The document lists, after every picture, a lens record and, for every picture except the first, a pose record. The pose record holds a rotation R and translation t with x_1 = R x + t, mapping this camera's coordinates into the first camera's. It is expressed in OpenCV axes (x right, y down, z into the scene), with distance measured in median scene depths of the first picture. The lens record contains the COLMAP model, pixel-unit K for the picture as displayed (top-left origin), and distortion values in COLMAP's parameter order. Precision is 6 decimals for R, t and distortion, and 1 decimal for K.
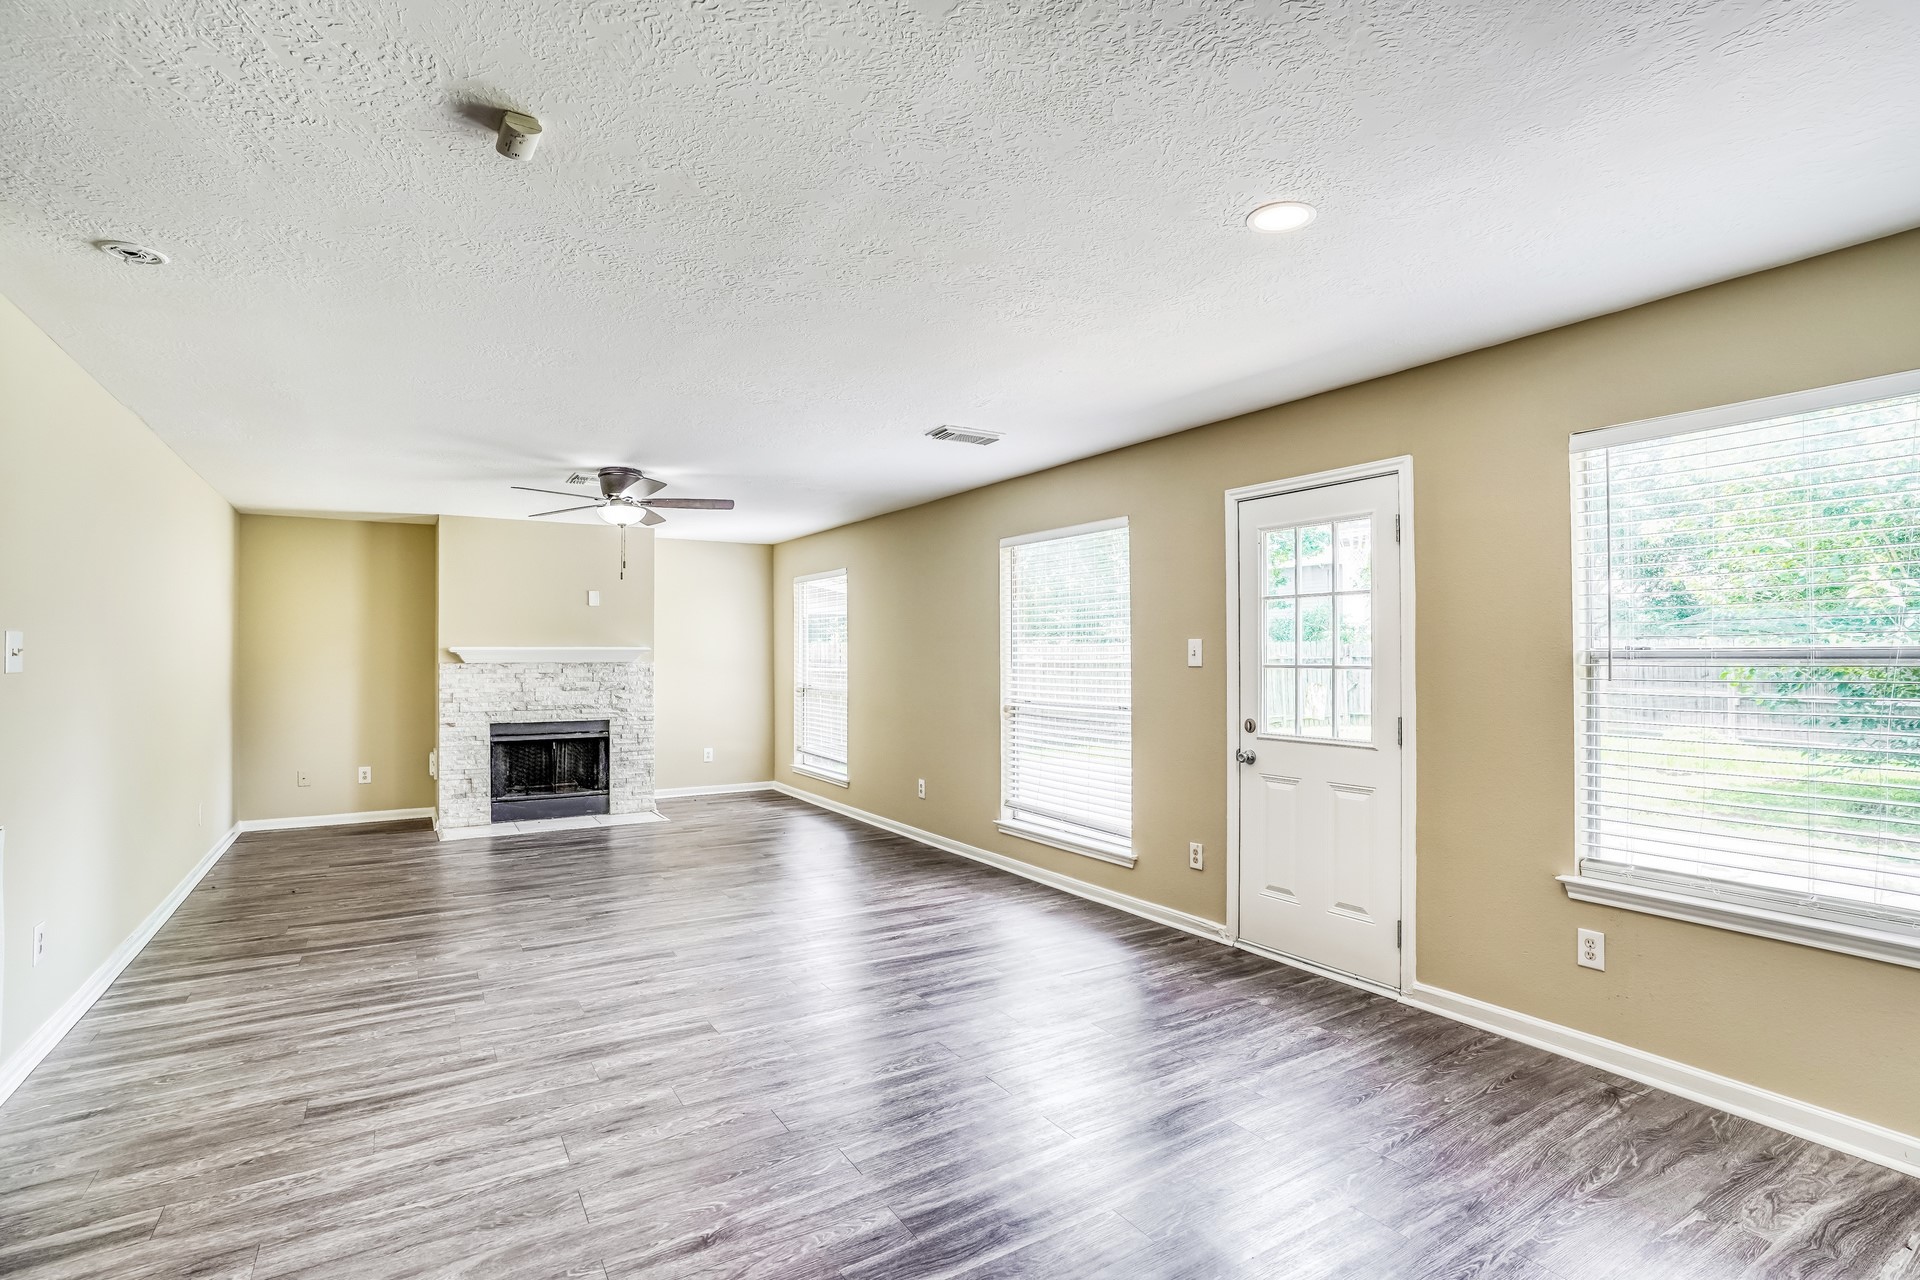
lens RADIAL K [[912.6, 0, 961.5], [0, 912.6, 647.5], [0, 0, 1]] dist [-0.000572, -0.000047]
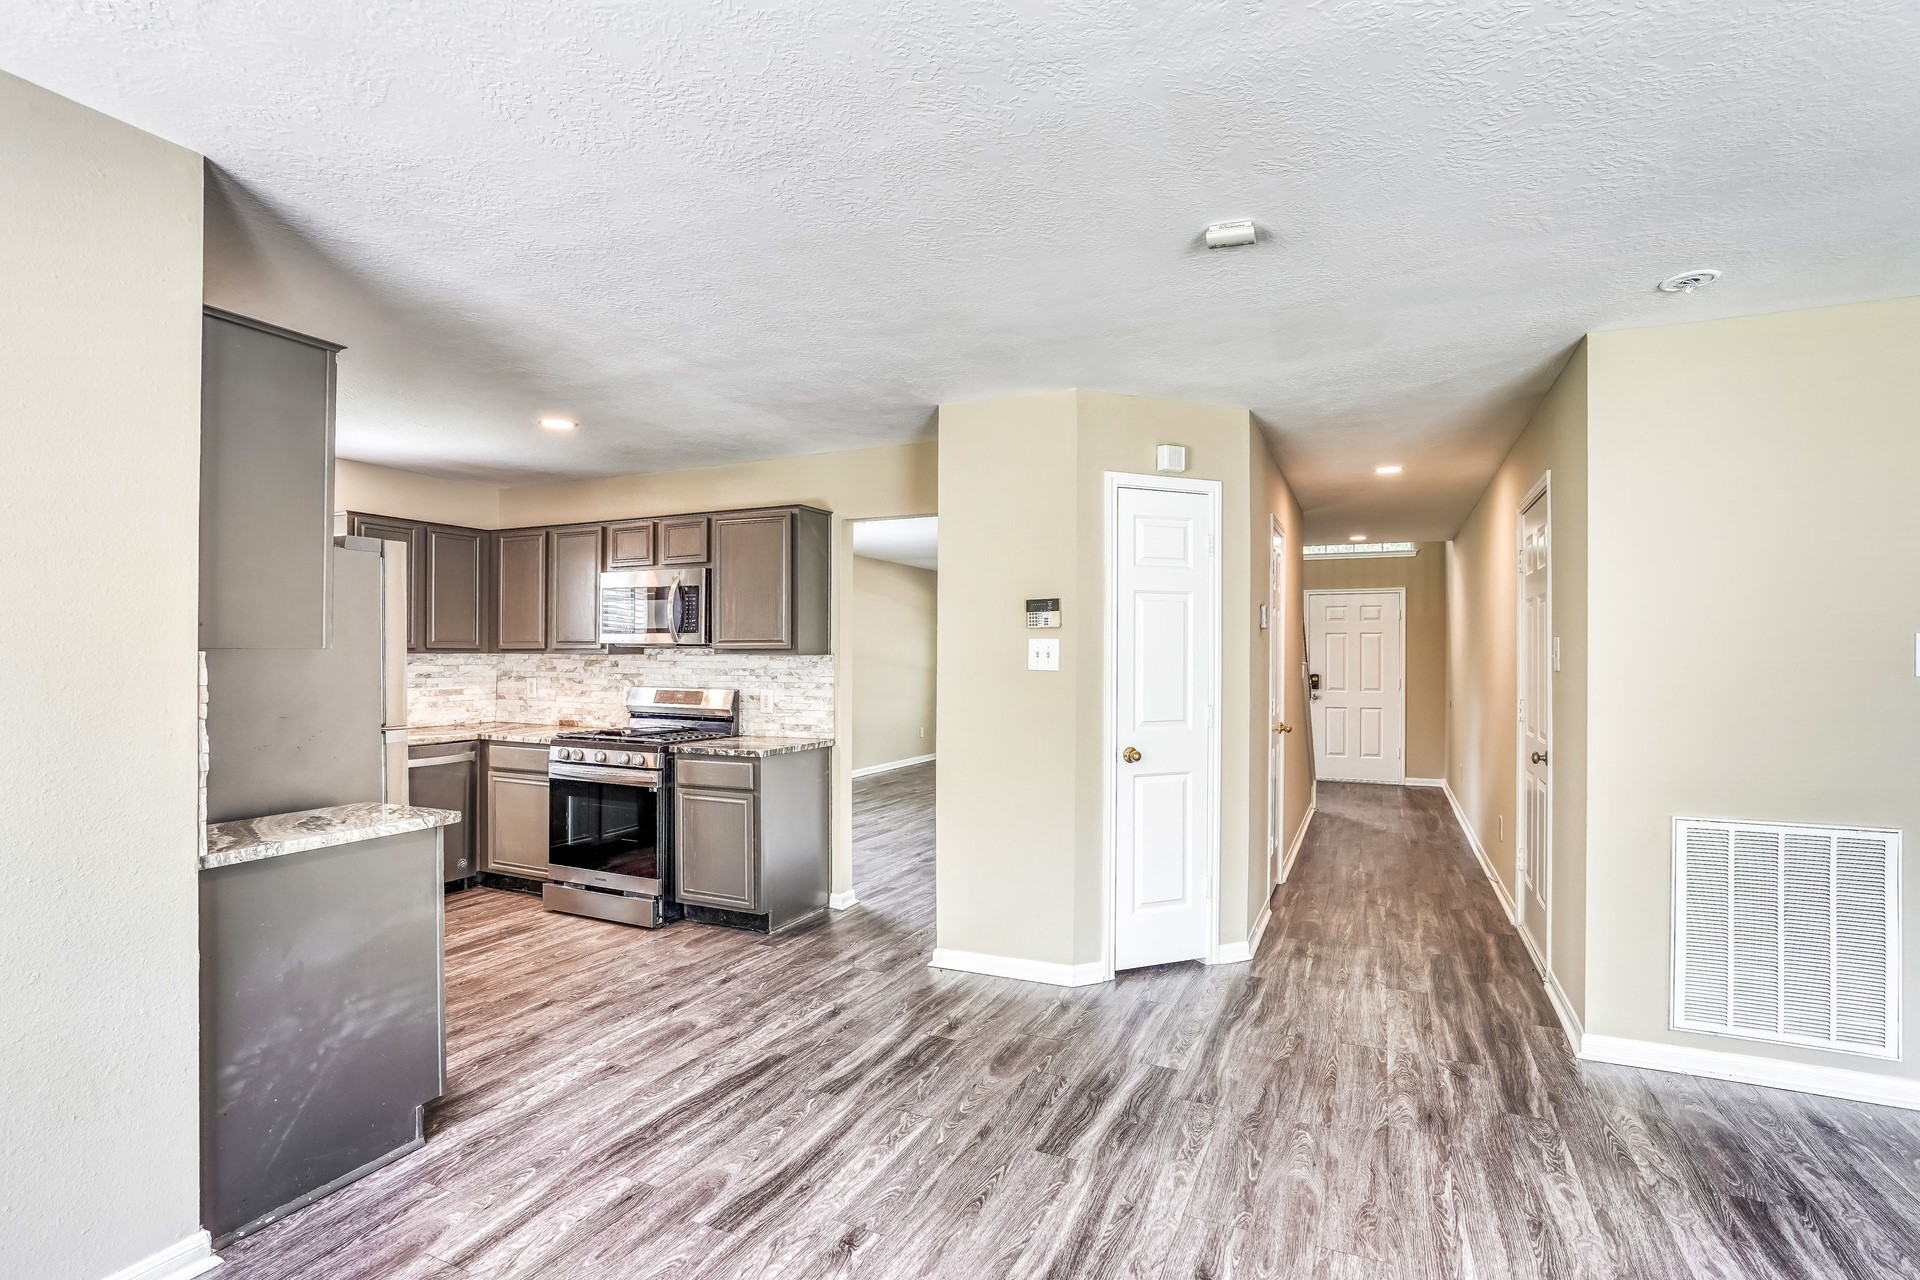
lens RADIAL K [[912.6, 0, 958.5], [0, 912.6, 650.5], [0, 0, 1]] dist [-0.000572, -0.000047]
pose [[-0.836191, -0.004787, -0.548417, 0.395432], [0.003633, 0.999892, -0.014266, 0.013831], [0.548426, -0.013921, -0.836083, 1.451124]]
